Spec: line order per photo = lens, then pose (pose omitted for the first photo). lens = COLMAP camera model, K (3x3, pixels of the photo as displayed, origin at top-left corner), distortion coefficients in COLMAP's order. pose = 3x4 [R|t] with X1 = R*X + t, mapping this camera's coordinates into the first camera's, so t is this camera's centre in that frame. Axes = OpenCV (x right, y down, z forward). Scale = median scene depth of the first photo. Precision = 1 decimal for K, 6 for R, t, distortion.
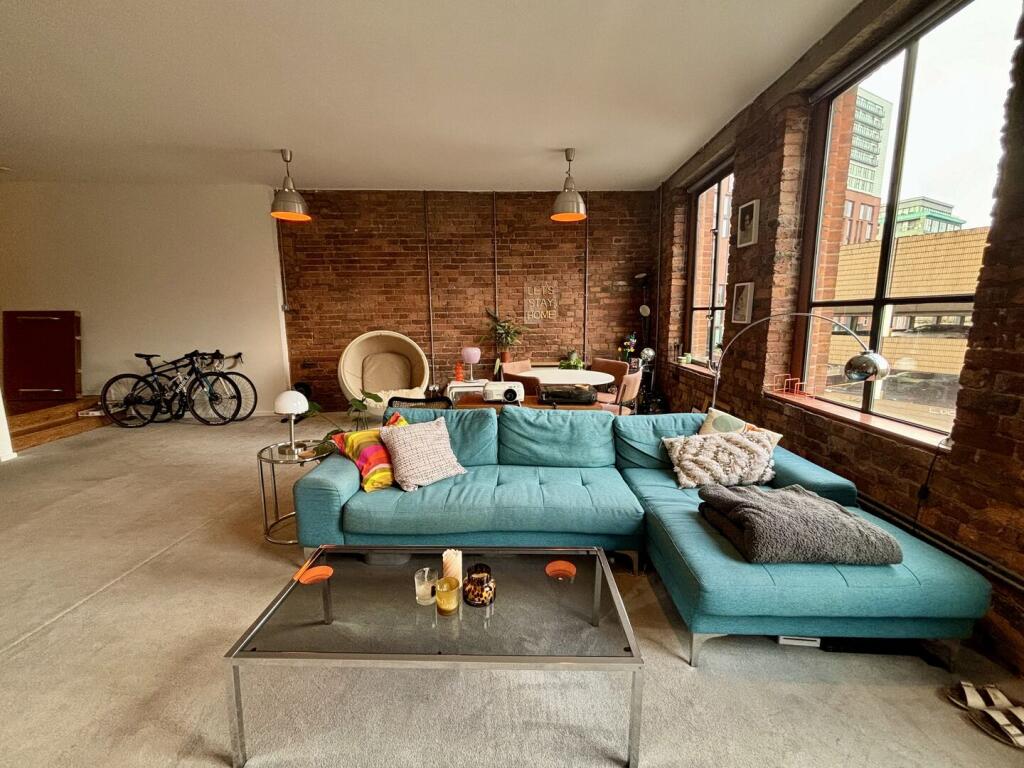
lens RADIAL K [[412.6, 0, 513.7], [0, 412.6, 386.2], [0, 0, 1]] dist [-0.000263, -0.003606]
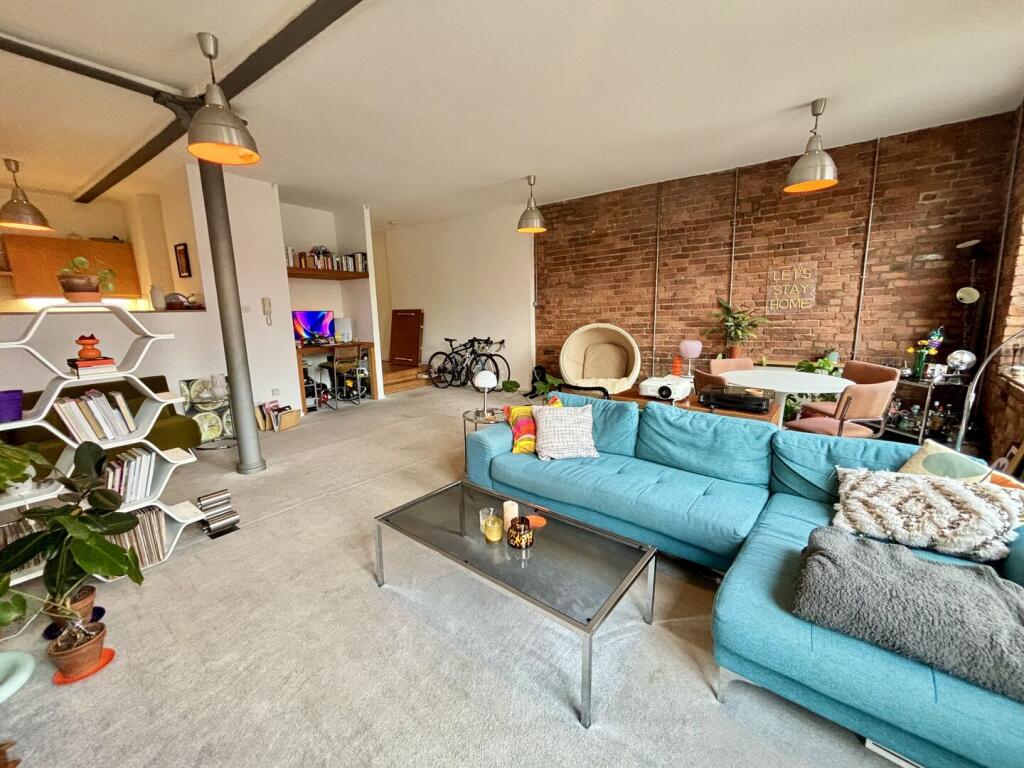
lens RADIAL K [[412.6, 0, 503.2], [0, 412.6, 383.6], [0, 0, 1]] dist [-0.000263, -0.003606]
pose [[0.772447, 0.096411, -0.627719, 0.175372], [-0.082478, 0.995268, 0.051367, -0.009863], [0.629701, 0.012095, 0.776743, -0.007394]]
